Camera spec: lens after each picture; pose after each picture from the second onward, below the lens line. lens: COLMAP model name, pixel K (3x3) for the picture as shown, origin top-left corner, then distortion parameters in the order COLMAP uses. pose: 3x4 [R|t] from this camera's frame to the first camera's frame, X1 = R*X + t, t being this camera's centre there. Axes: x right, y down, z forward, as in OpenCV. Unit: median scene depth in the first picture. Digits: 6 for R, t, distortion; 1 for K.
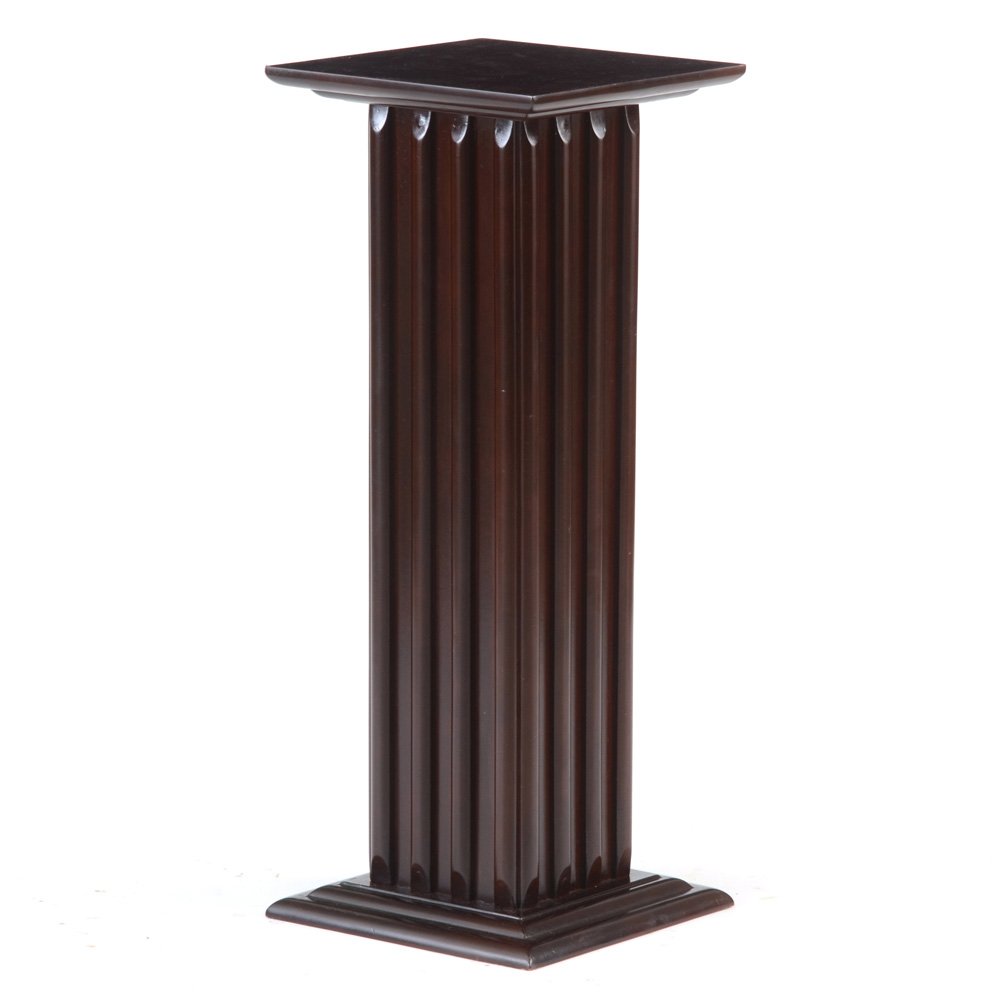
lens RADIAL K [[6762.1, 0, 500.0], [0, 6762.1, 500.0], [0, 0, 1]] dist [-0.688764, -17.324033]
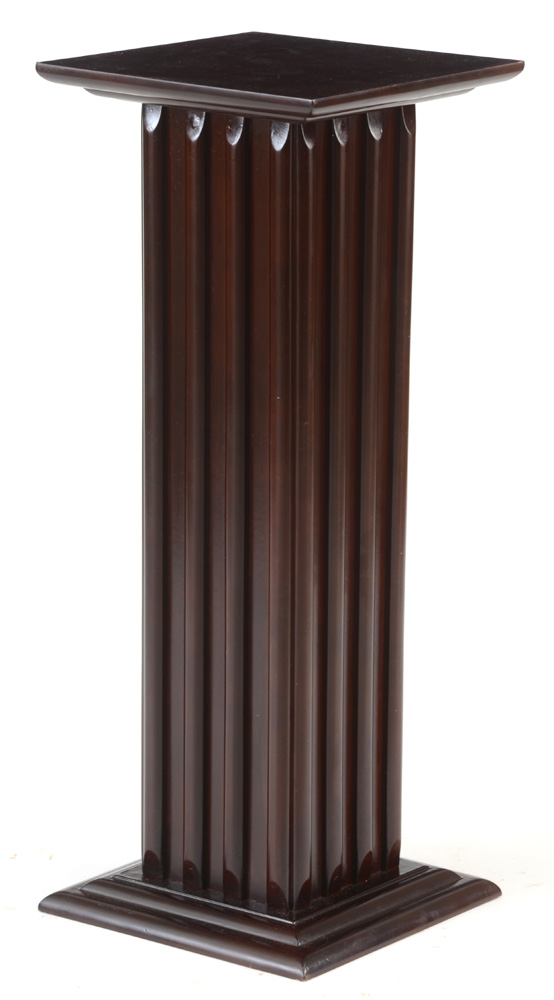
lens RADIAL K [[4189.2, 0, 277.0], [0, 4189.2, 500.0], [0, 0, 1]] dist [0.384786, 2.761235]
pose [[0.999895, 0.001730, 0.014370, -0.008413], [-0.002477, 0.998637, 0.052131, -0.032792], [-0.014261, -0.052161, 0.998537, 0.381776]]
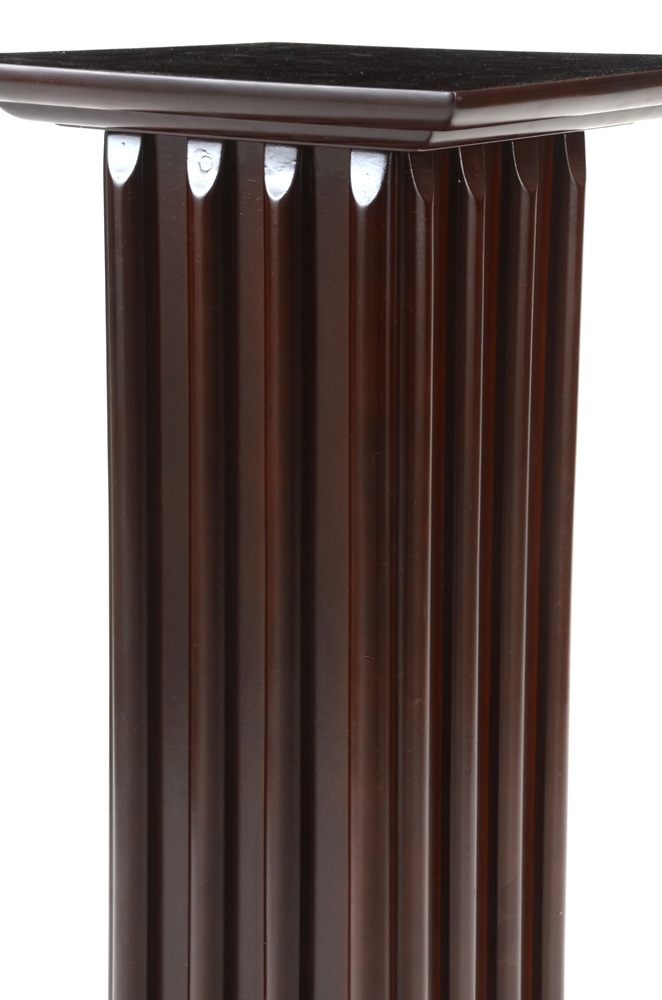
lens RADIAL K [[2299.4, 0, 331.0], [0, 2299.4, 500.0], [0, 0, 1]] dist [0.003532, -0.018545]
pose [[0.996811, -0.011639, 0.078948, -0.015948], [0.007046, 0.998280, 0.058206, -0.039375], [-0.079490, -0.057464, 0.995178, 0.809598]]
